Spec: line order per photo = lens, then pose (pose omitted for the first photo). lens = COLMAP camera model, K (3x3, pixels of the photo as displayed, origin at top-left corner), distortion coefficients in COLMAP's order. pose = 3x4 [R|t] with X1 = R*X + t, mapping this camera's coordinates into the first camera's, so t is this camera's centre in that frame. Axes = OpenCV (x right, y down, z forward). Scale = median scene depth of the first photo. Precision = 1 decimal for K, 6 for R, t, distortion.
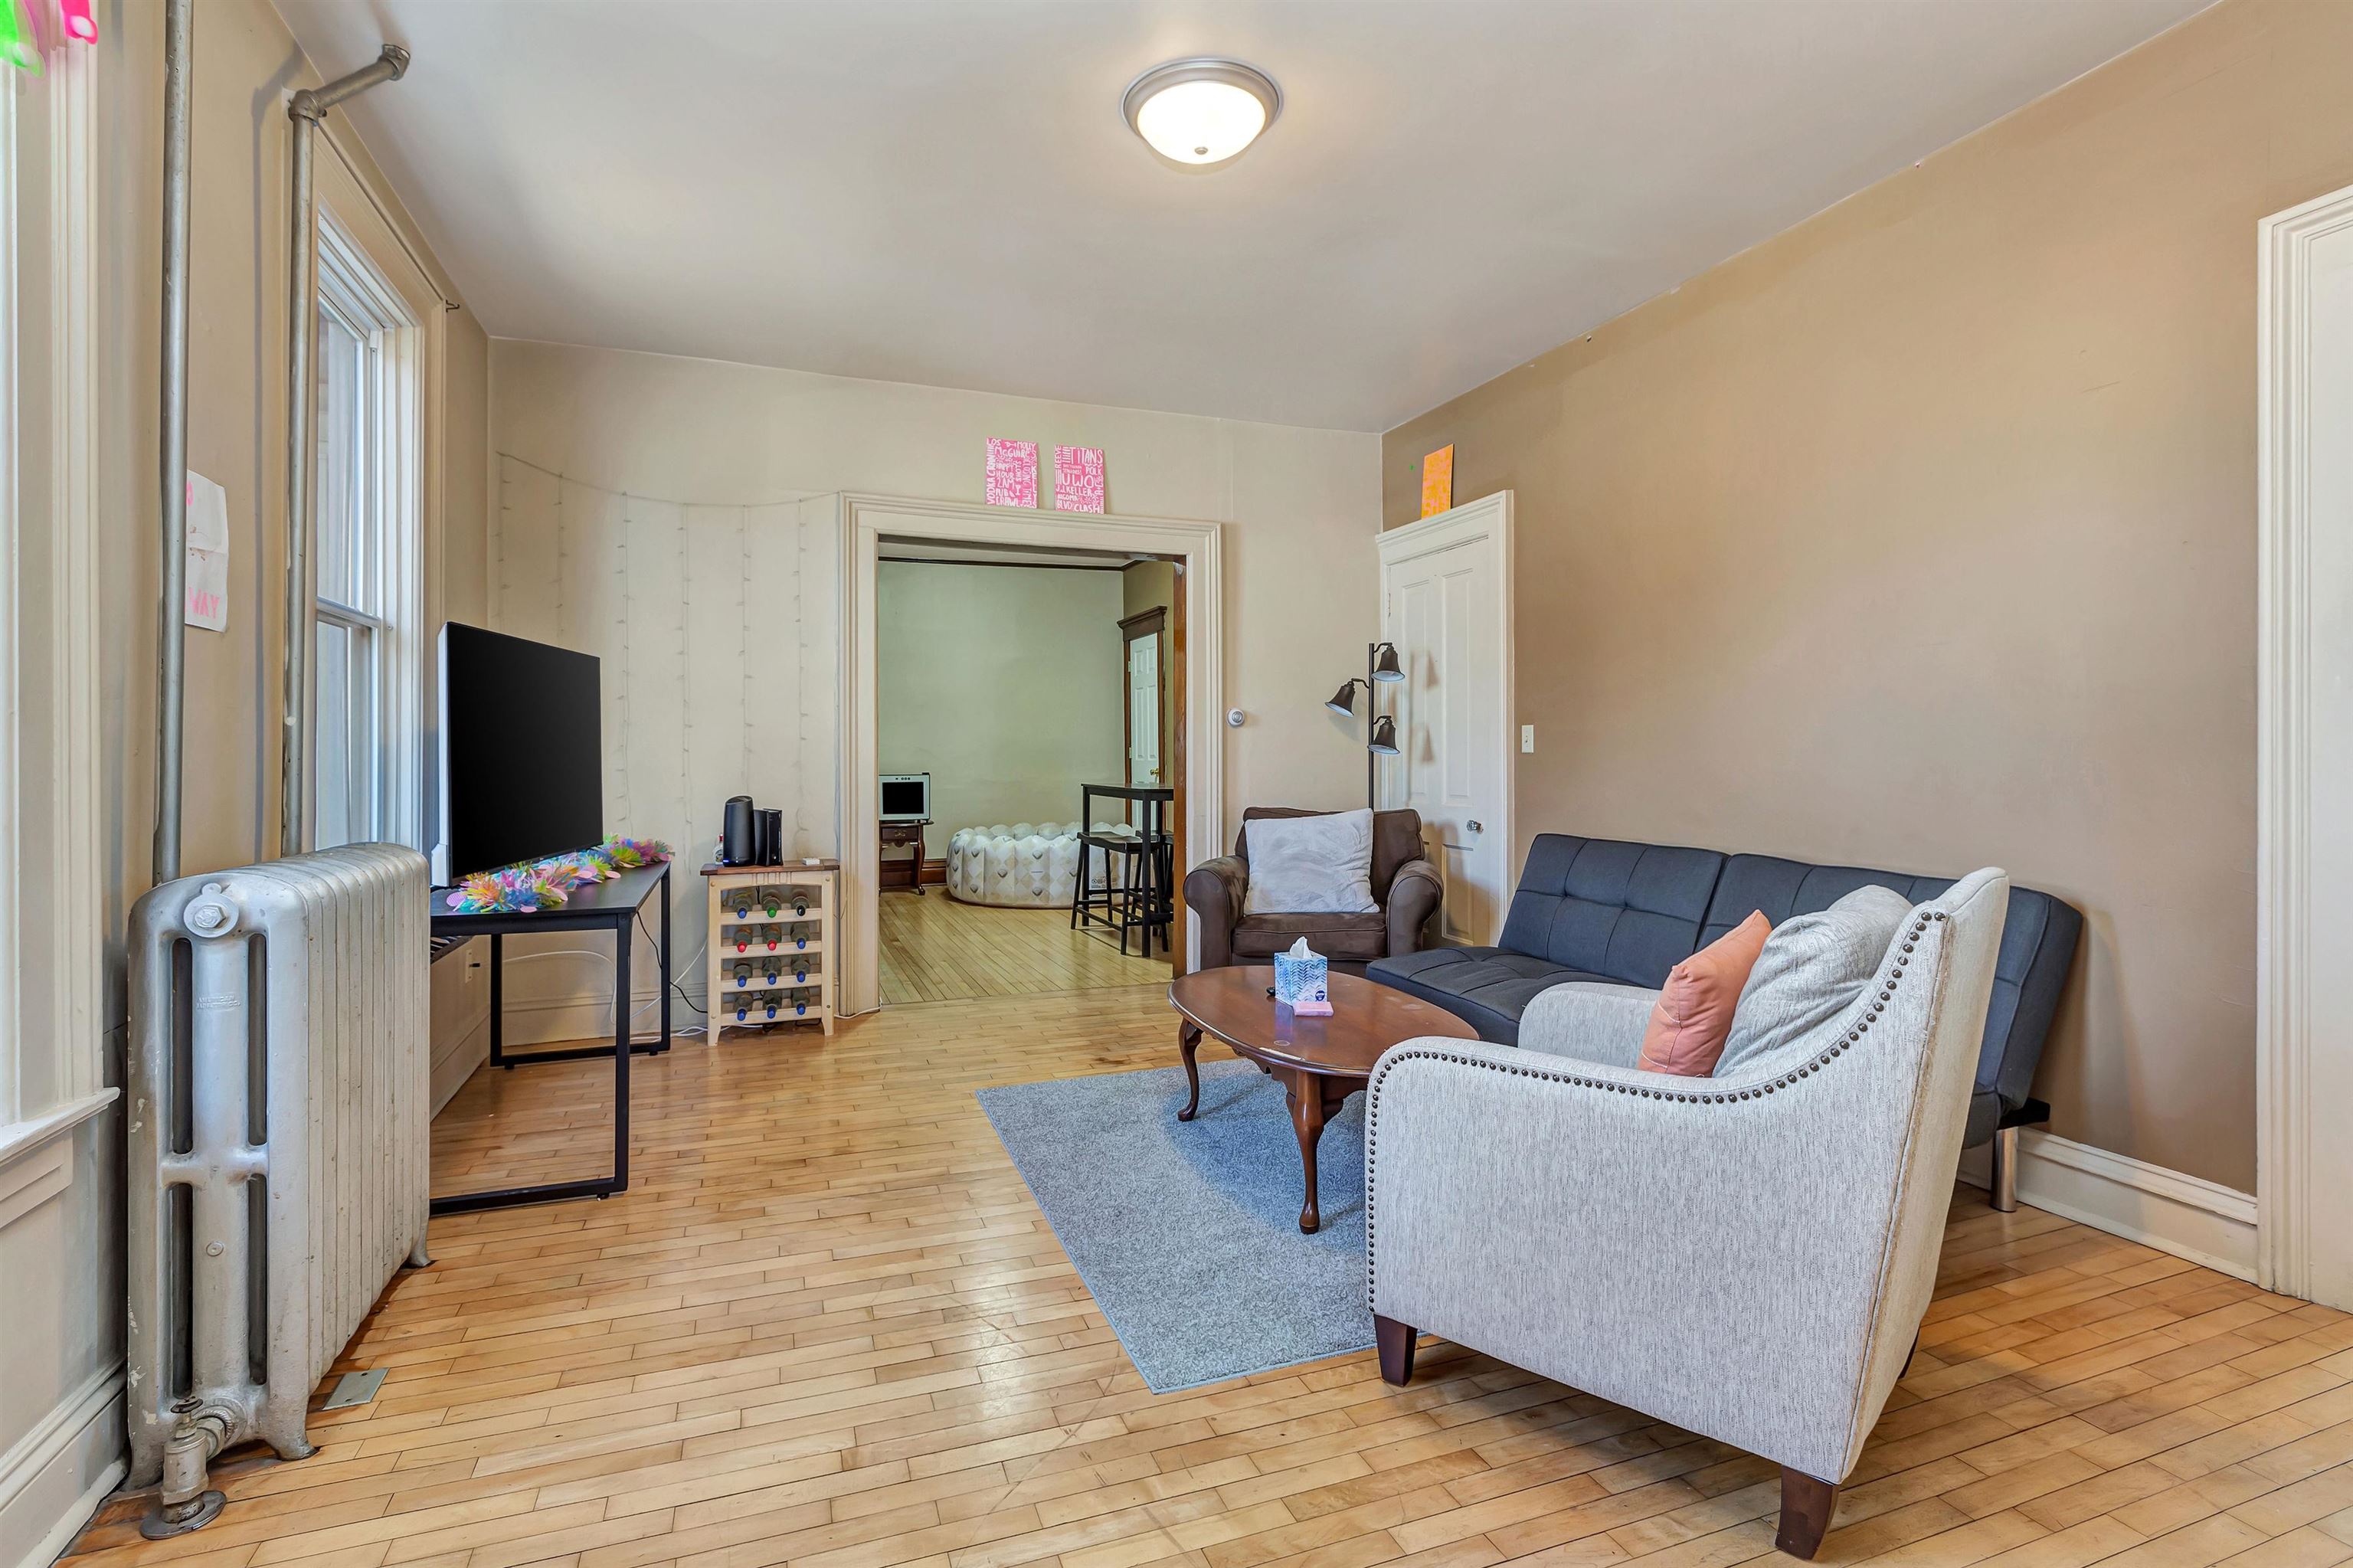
lens RADIAL K [[1085.0, 0, 1164.9], [0, 1085.0, 760.9], [0, 0, 1]] dist [0.004330, 0.000284]
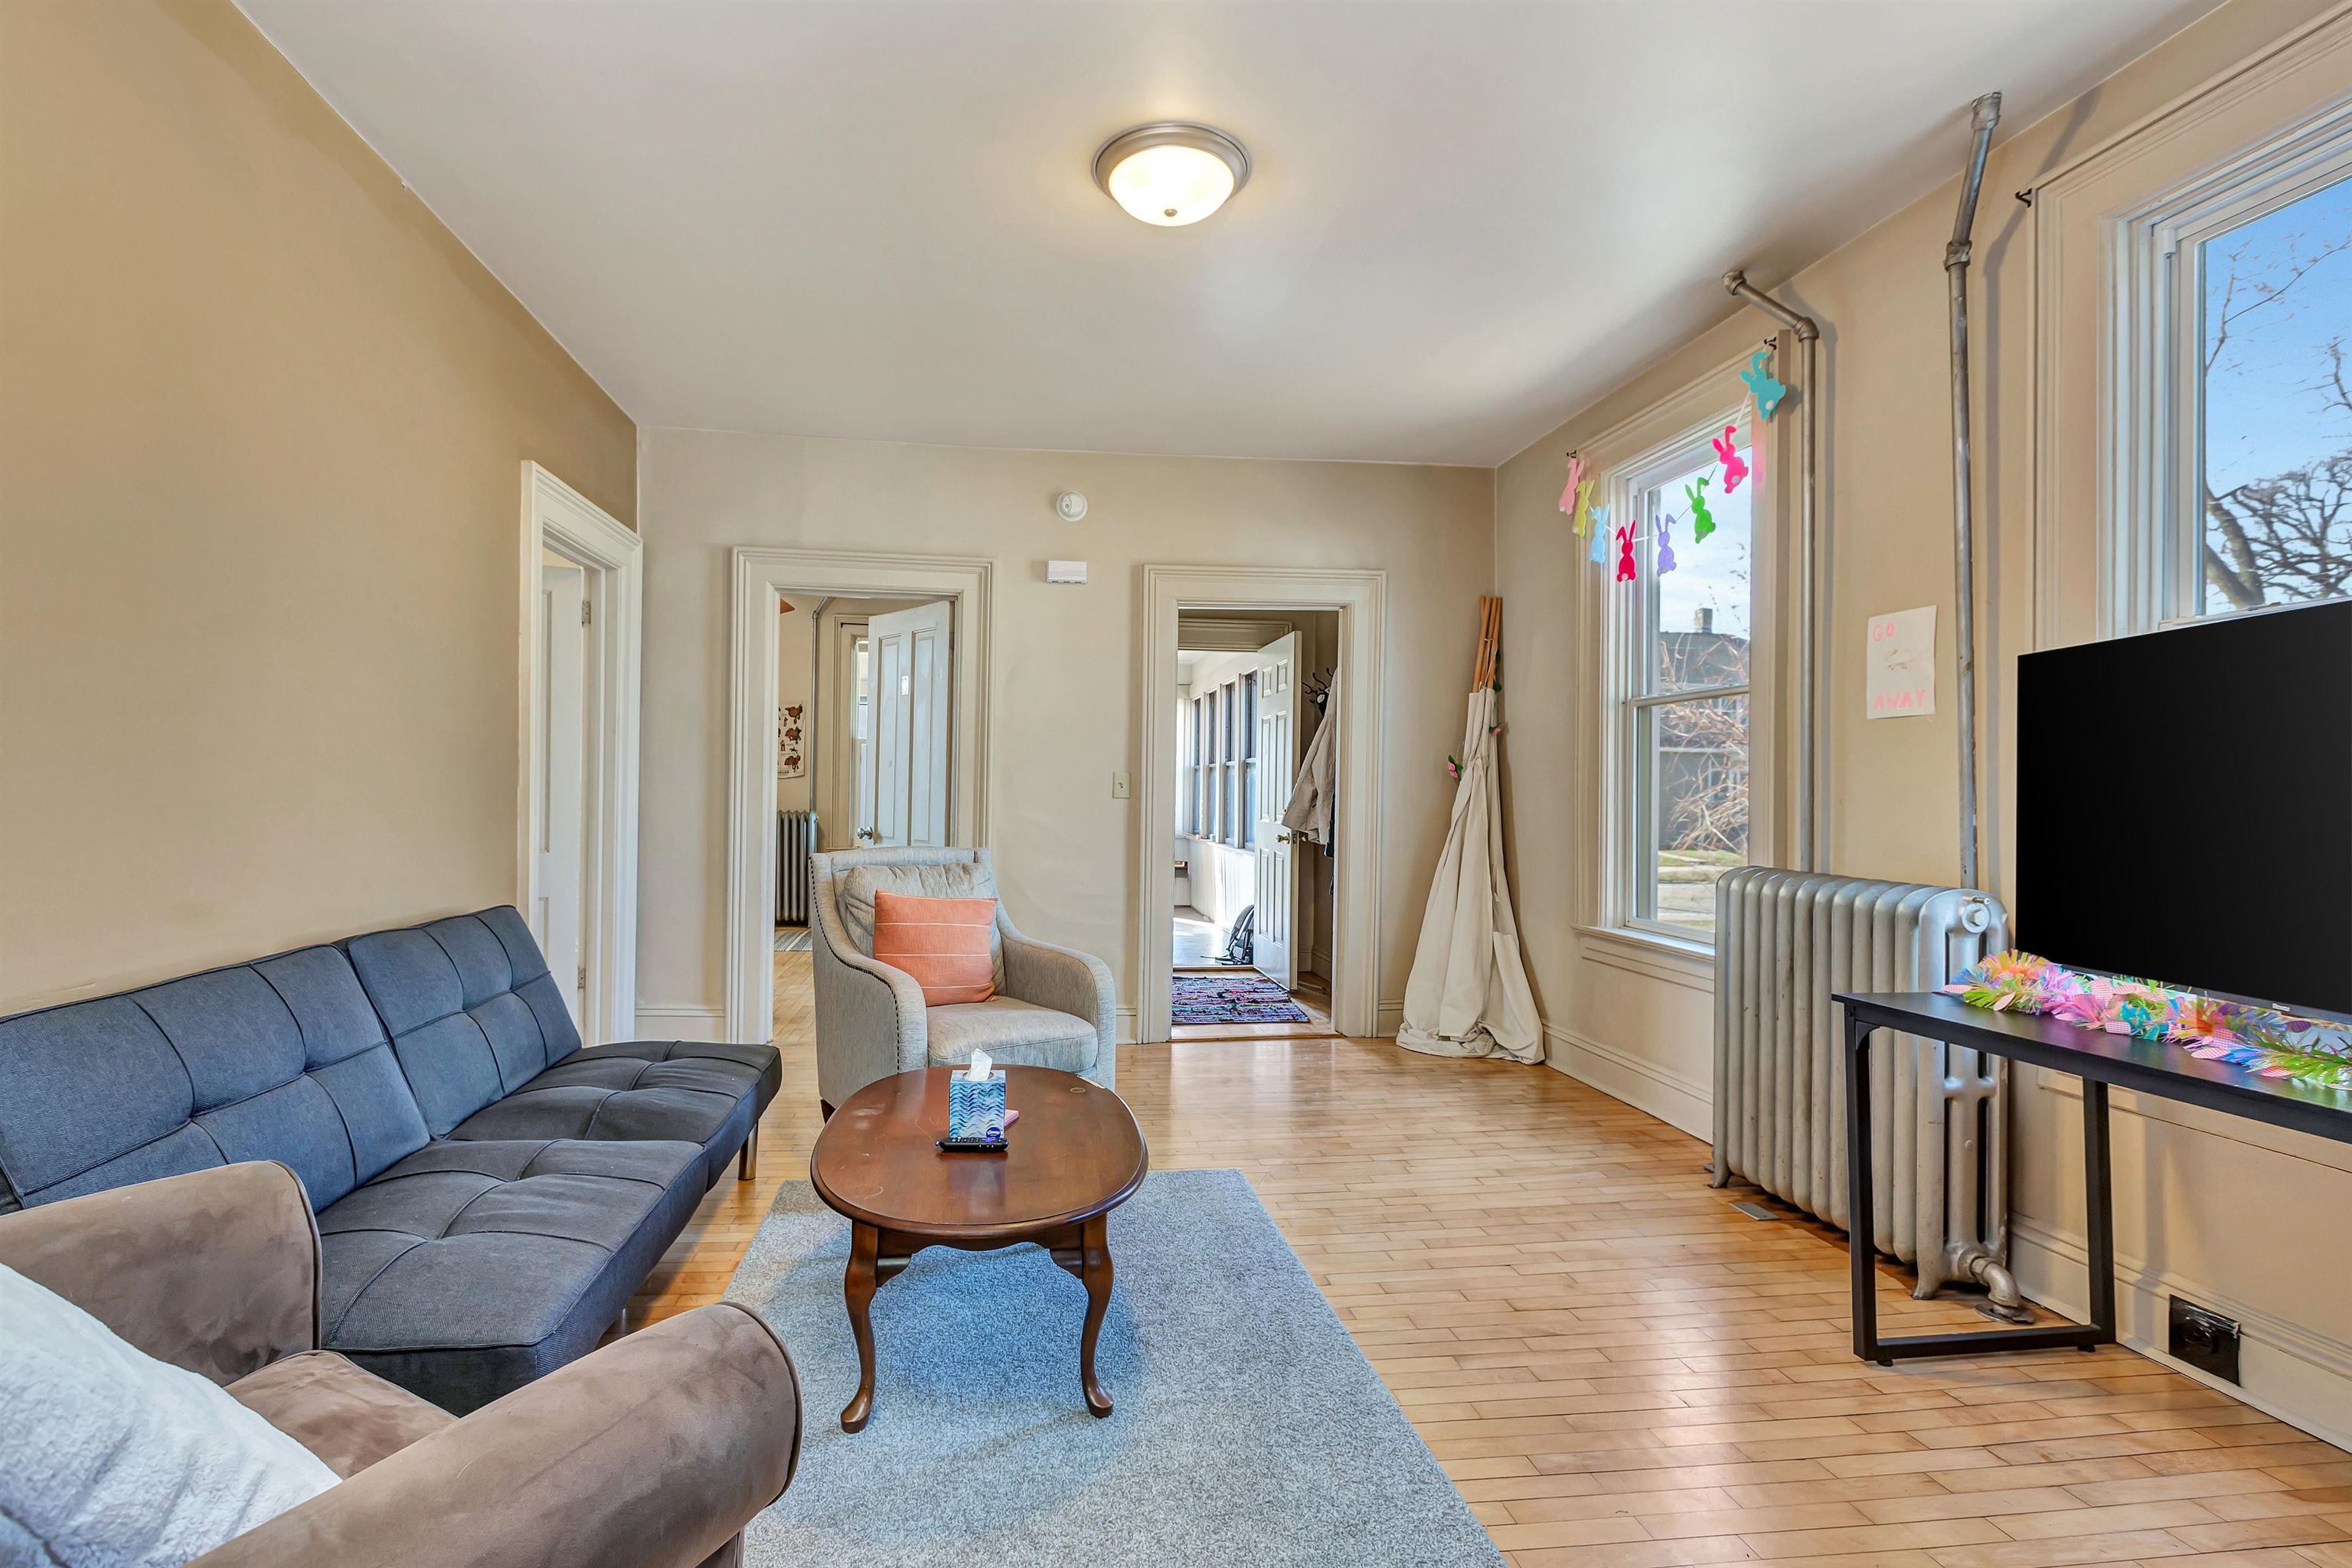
lens RADIAL K [[1084.5, 0, 1123.7], [0, 1084.5, 780.8], [0, 0, 1]] dist [0.004330, 0.000284]
pose [[-0.971461, -0.001667, 0.237192, -0.202693], [-0.003822, 0.999955, -0.008626, -0.023422], [-0.237167, -0.009286, -0.971424, 2.371712]]
